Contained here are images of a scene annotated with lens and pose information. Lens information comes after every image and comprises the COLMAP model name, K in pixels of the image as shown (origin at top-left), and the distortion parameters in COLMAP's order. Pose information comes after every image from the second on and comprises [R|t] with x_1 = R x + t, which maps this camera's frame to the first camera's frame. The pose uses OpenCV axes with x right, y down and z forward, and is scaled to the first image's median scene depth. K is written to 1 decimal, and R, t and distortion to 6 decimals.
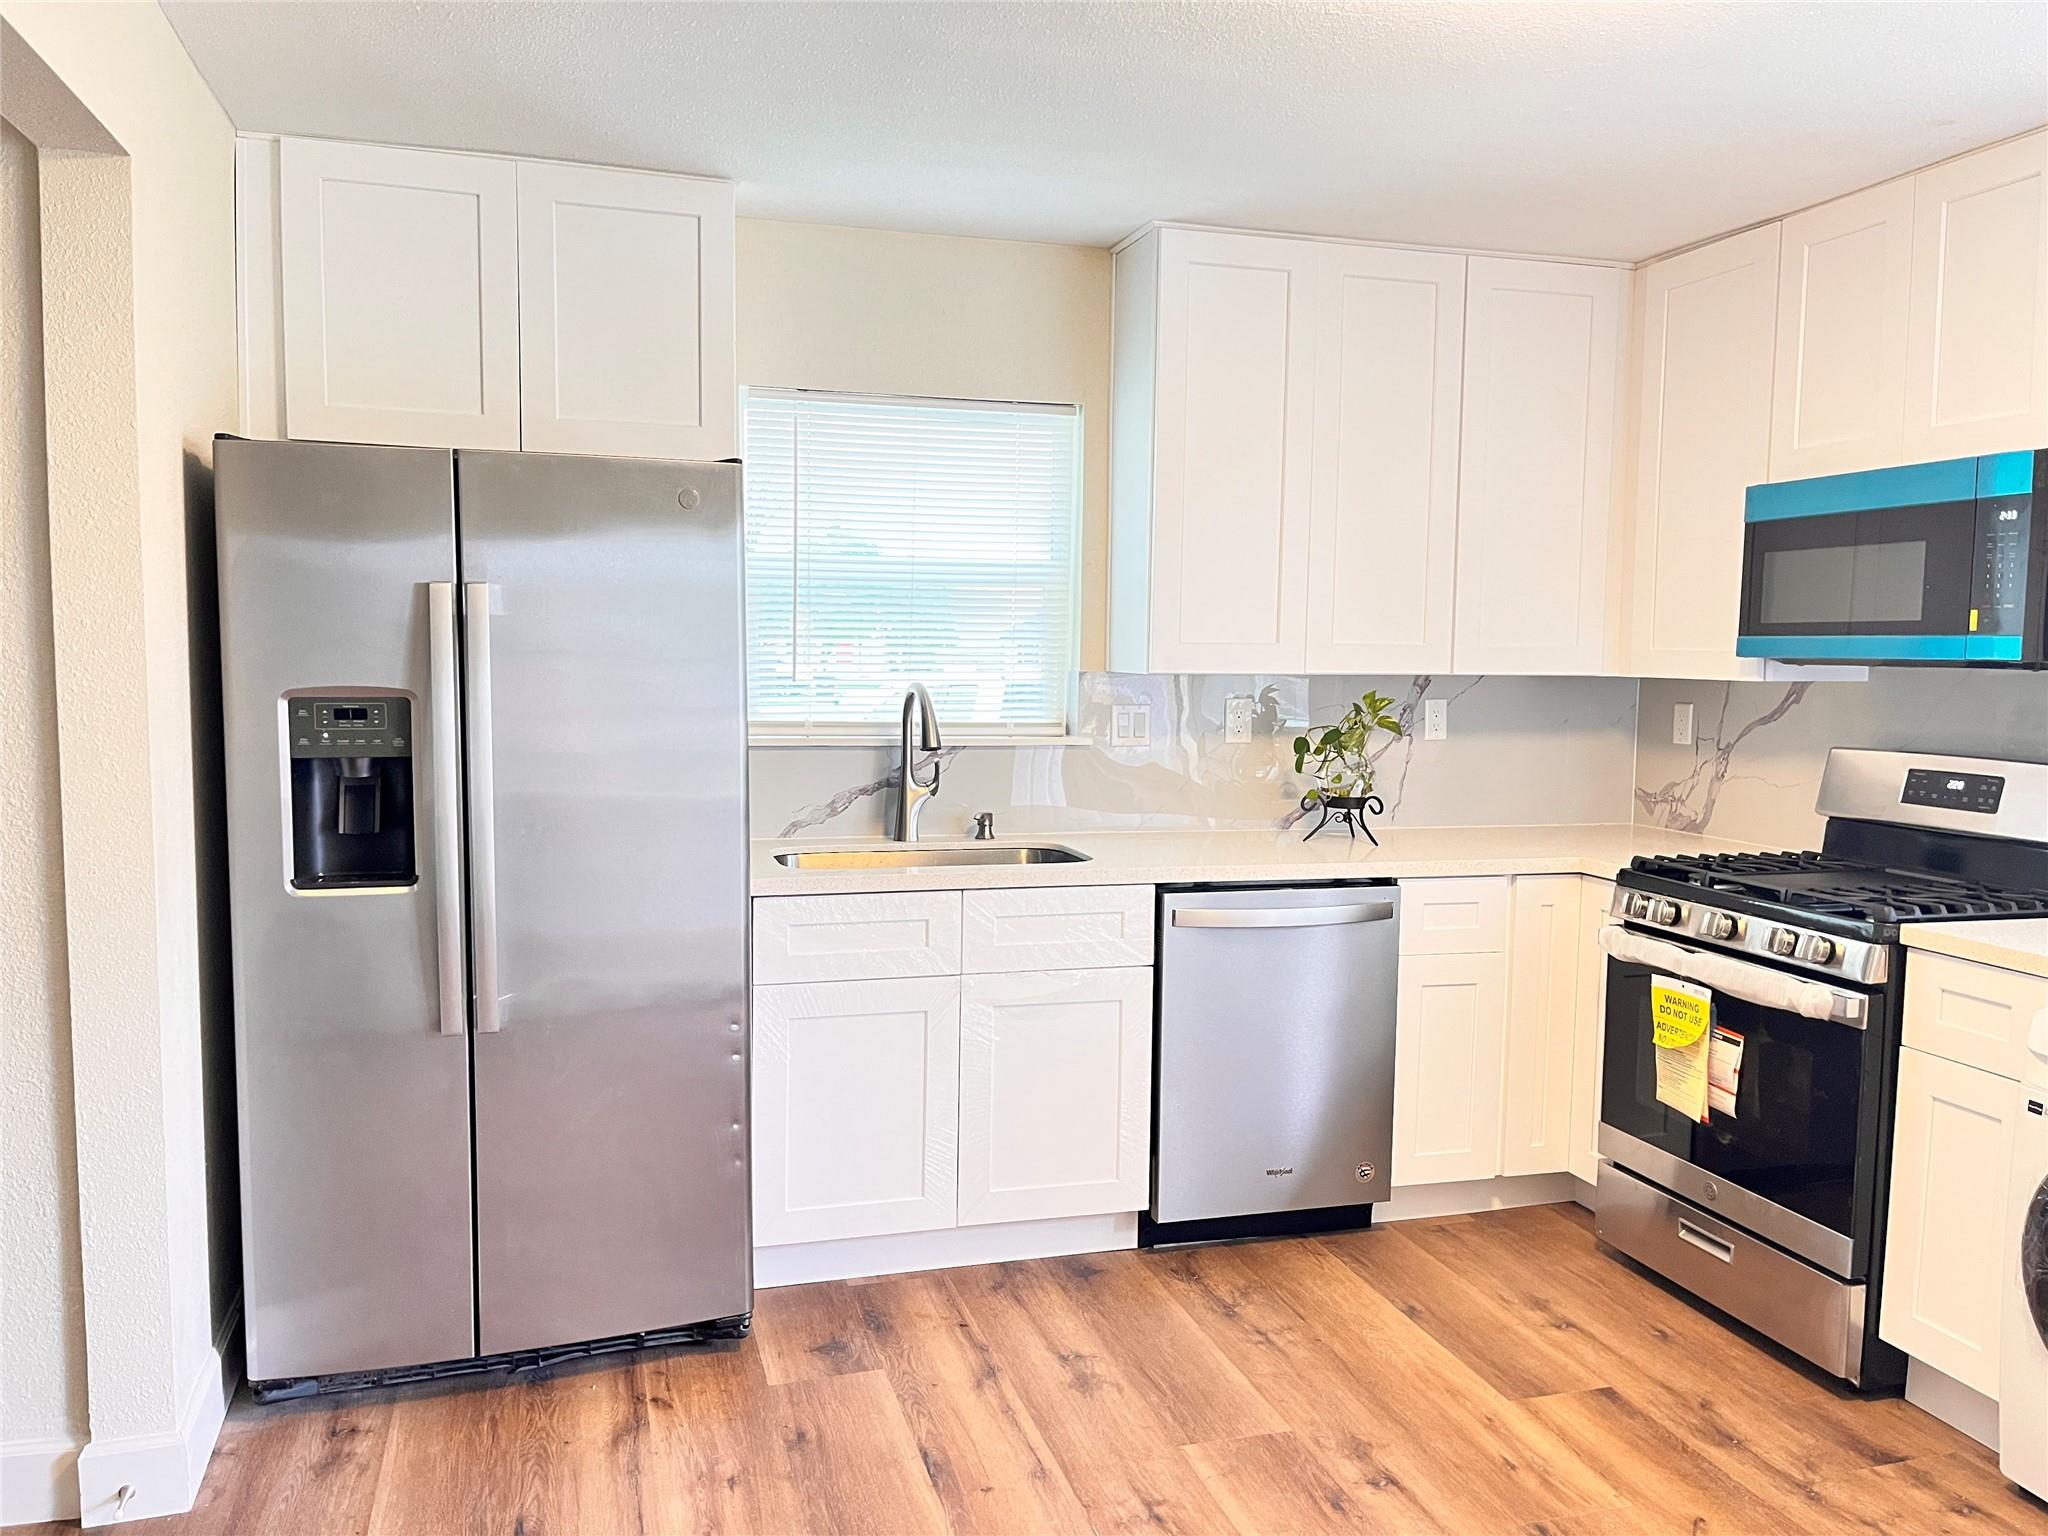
lens RADIAL K [[1552.2, 0, 1025.0], [0, 1552.2, 777.1], [0, 0, 1]] dist [0.028080, 0.001102]
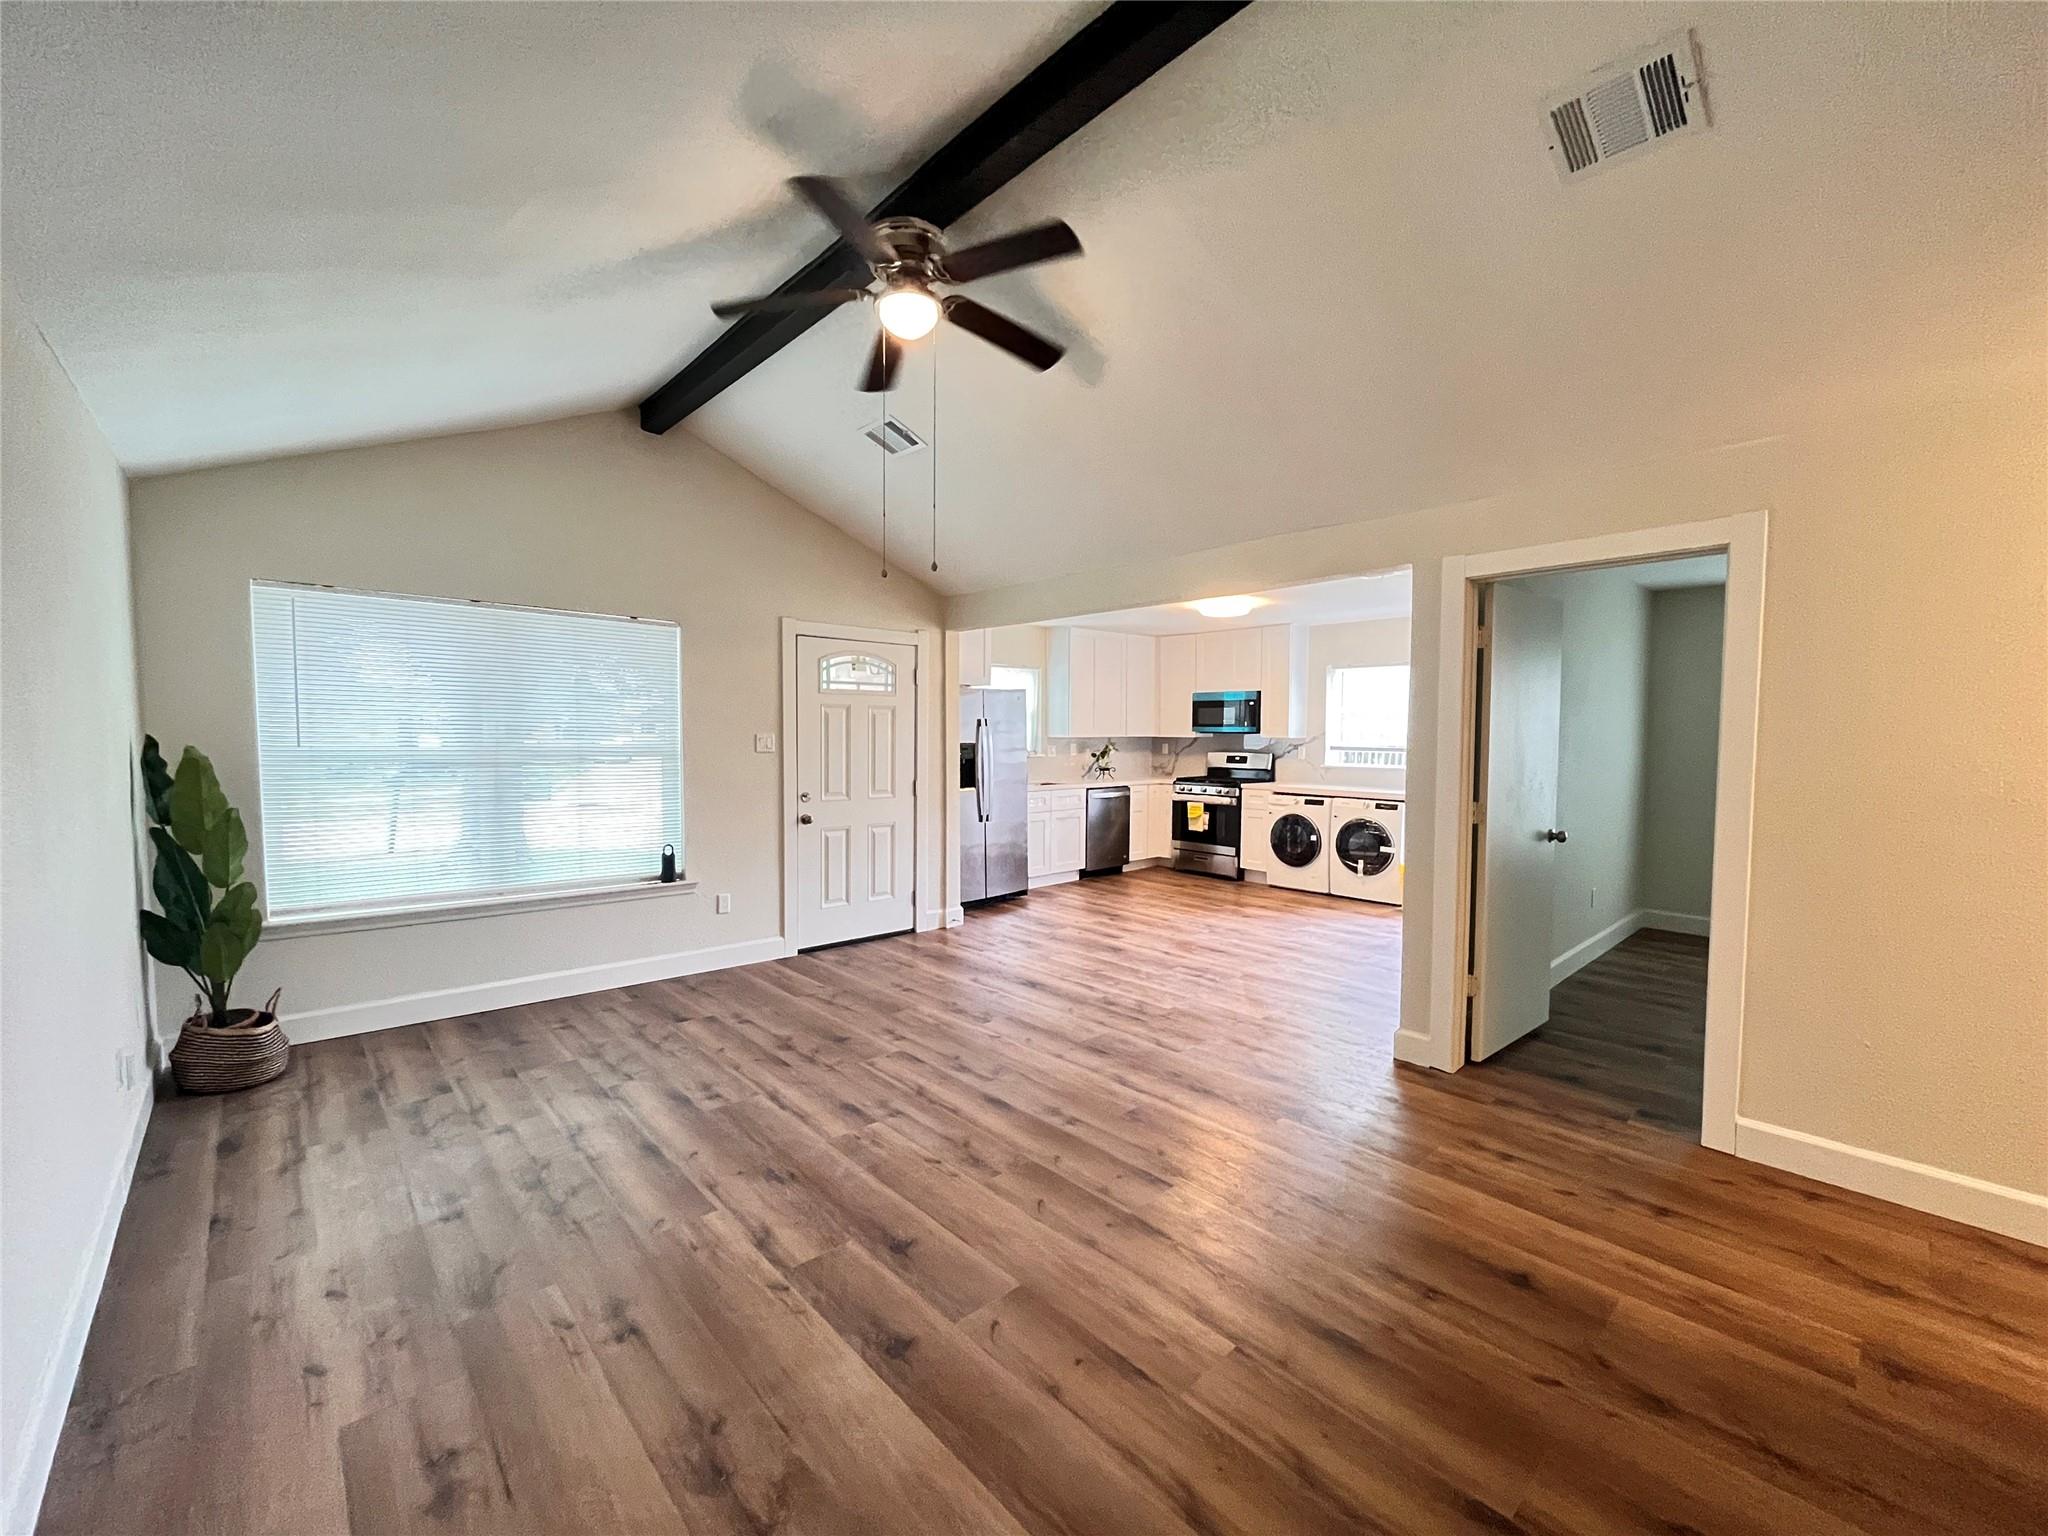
lens RADIAL K [[819.8, 0, 1022.3], [0, 819.8, 767.0], [0, 0, 1]] dist [0.000044, 0.000000]
pose [[0.893277, -0.028647, 0.448593, -1.080326], [0.043539, 0.998789, -0.022916, 0.058094], [-0.447393, 0.040002, 0.893442, -0.904358]]
